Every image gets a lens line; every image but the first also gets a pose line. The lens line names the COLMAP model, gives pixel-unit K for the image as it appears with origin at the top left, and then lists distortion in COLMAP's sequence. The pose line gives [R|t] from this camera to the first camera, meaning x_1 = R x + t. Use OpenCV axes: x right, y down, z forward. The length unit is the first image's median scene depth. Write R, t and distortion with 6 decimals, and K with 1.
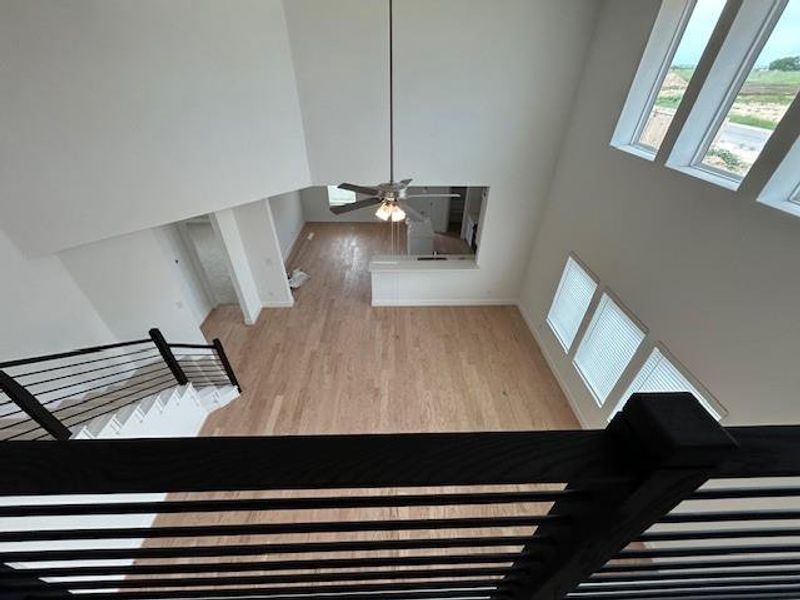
lens RADIAL K [[324.0, 0, 399.9], [0, 324.0, 299.2], [0, 0, 1]] dist [-0.001633, -0.000138]
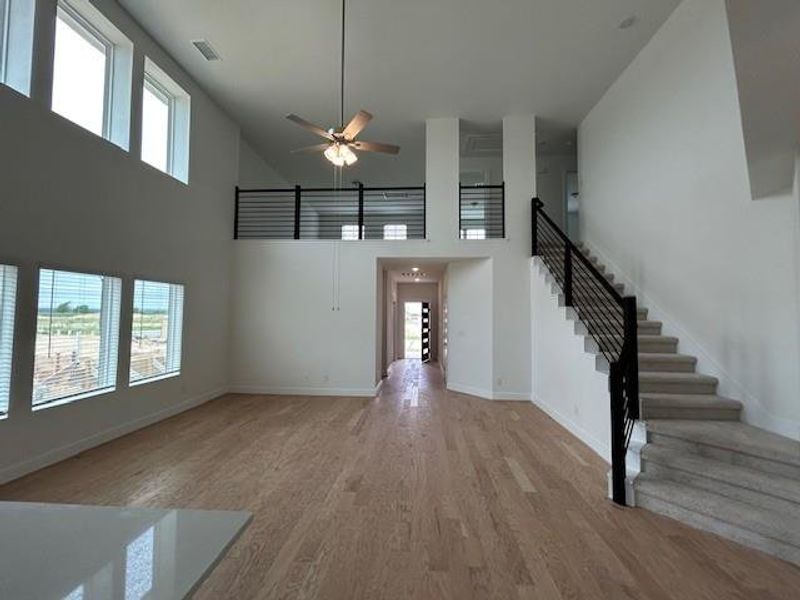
lens RADIAL K [[324.0, 0, 399.3], [0, 324.0, 301.8], [0, 0, 1]] dist [-0.001633, -0.000138]
pose [[-0.994938, -0.018975, 0.098688, -0.192862], [0.039478, 0.829271, 0.557451, -0.266691], [-0.092416, 0.558525, -0.824324, 1.248216]]
